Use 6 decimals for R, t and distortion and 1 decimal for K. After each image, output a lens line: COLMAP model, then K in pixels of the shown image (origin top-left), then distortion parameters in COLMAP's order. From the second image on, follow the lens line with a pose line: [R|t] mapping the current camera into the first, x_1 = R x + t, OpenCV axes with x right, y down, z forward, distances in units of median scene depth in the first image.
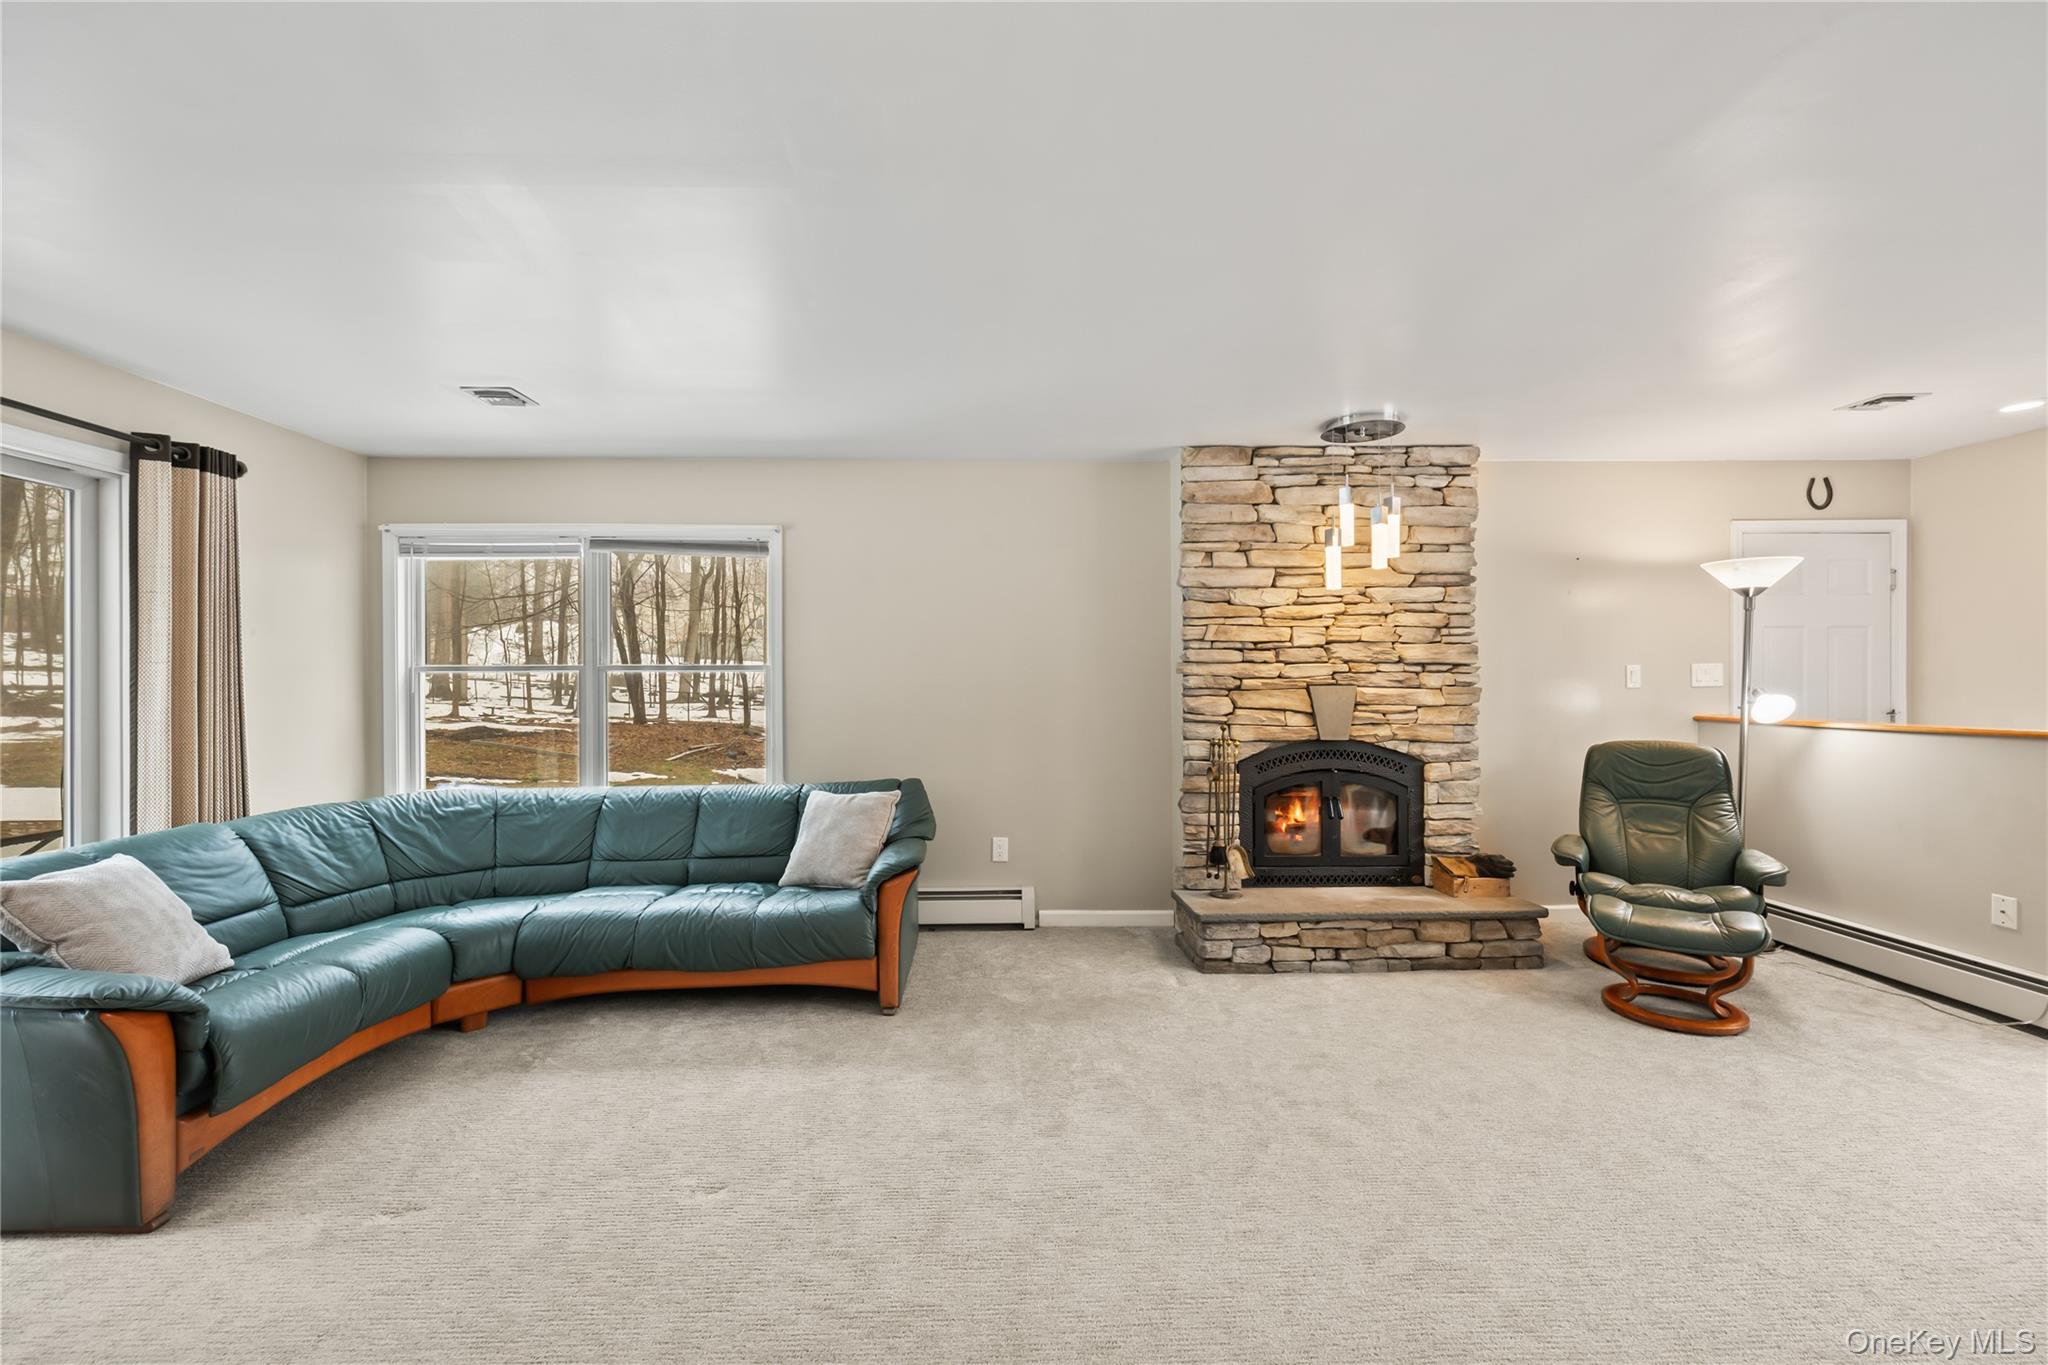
lens RADIAL K [[786.2, 0, 993.1], [0, 786.2, 684.5], [0, 0, 1]] dist [0.000869, -0.006686]
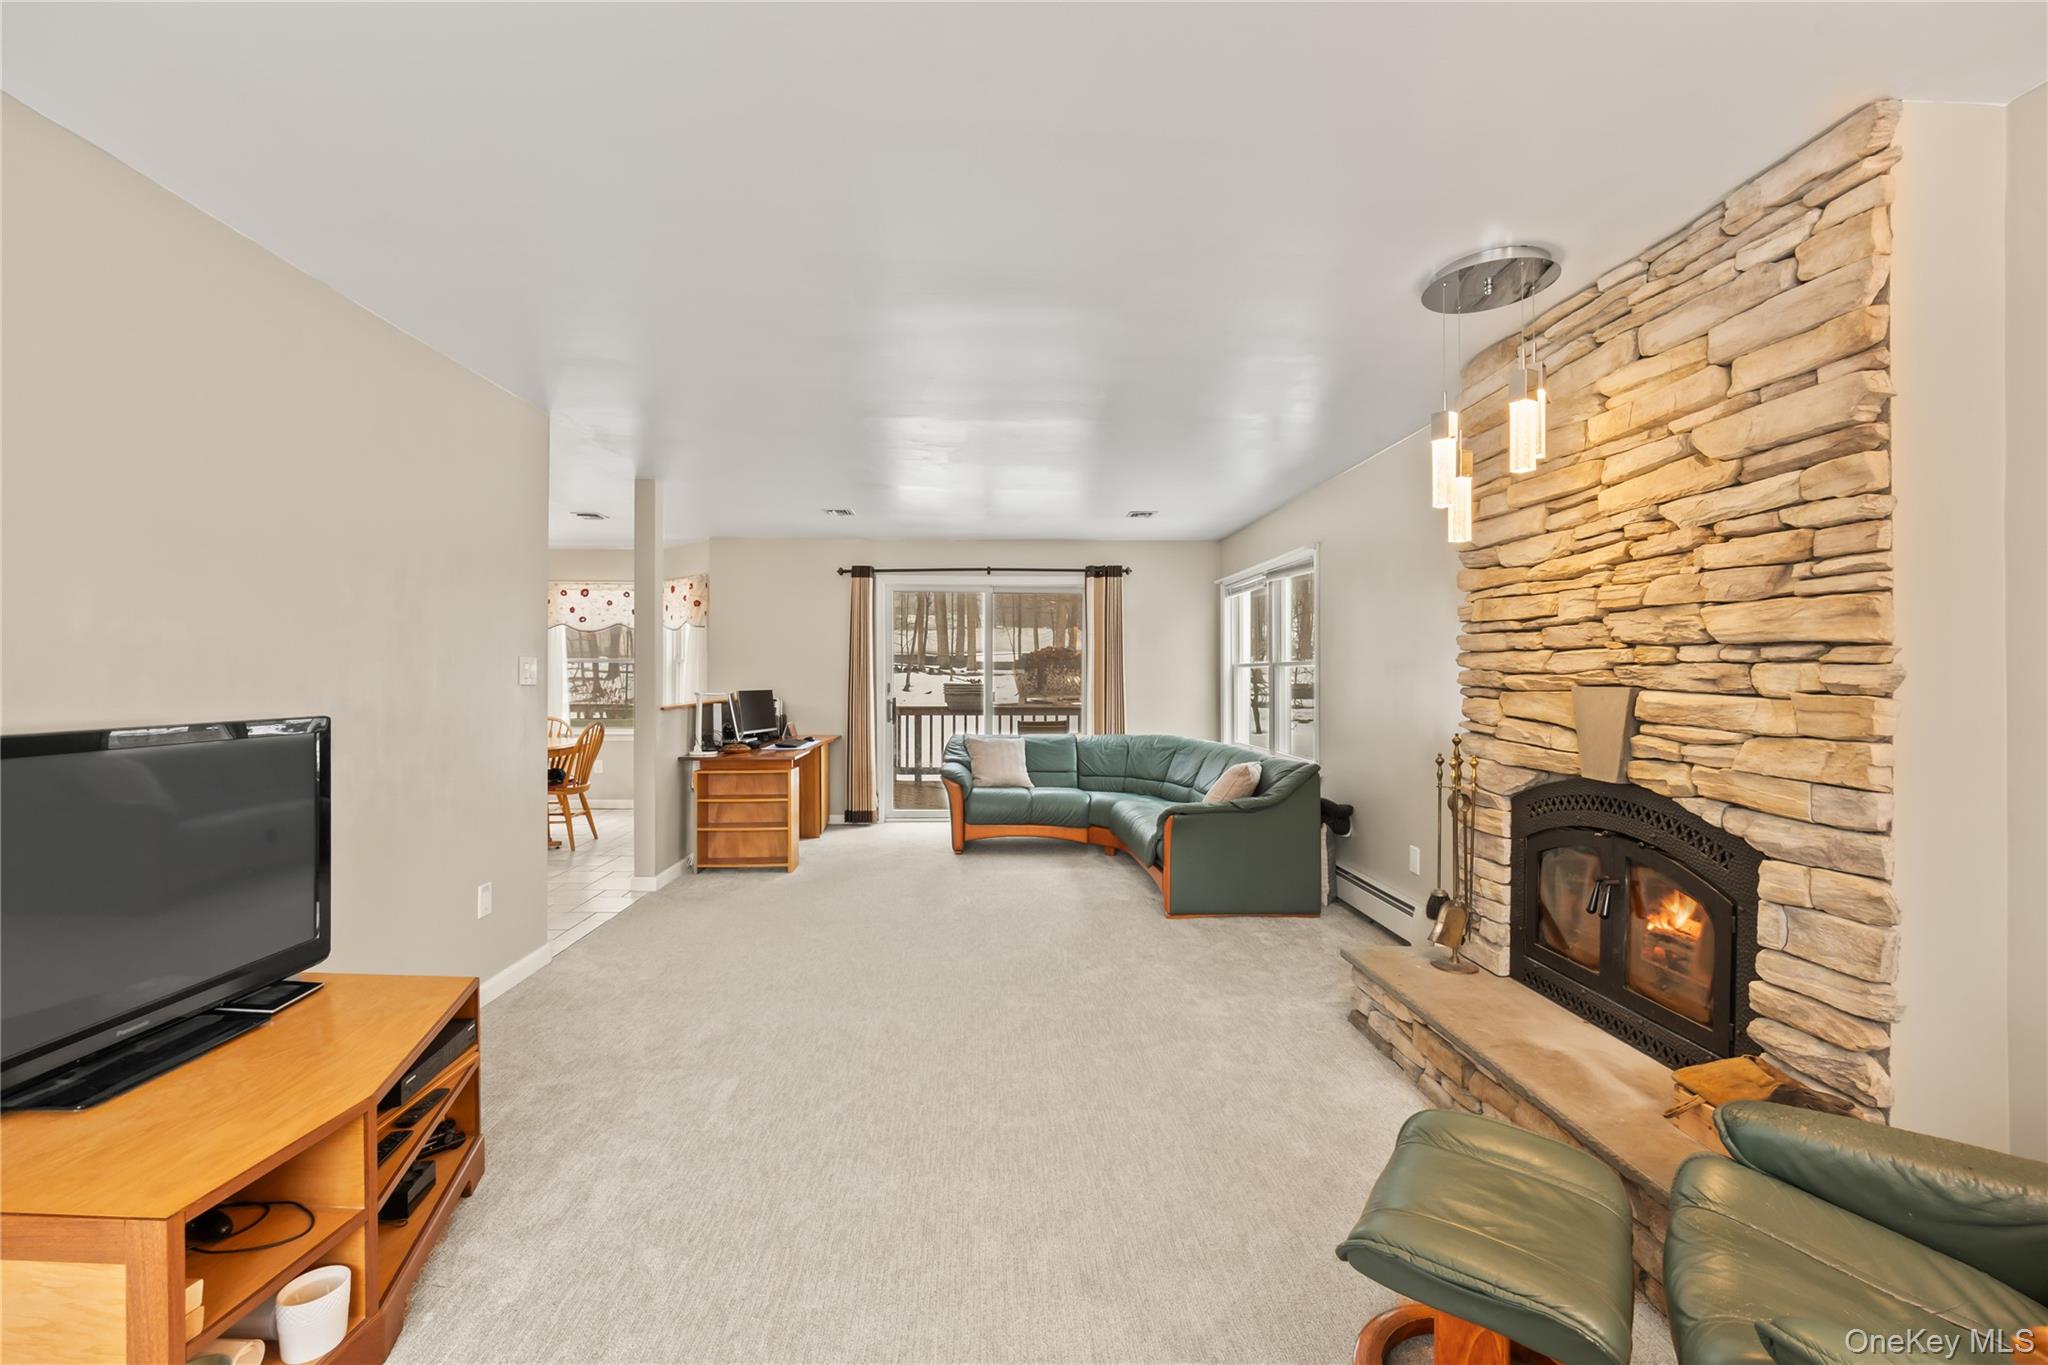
lens RADIAL K [[837.5, 0, 1003.8], [0, 837.5, 671.5], [0, 0, 1]] dist [-0.000750, -0.004502]
pose [[0.006201, 0.002253, -0.999978, 1.045633], [-0.002194, 0.999995, 0.002239, -0.010200], [0.999978, 0.002180, 0.006206, 0.551889]]
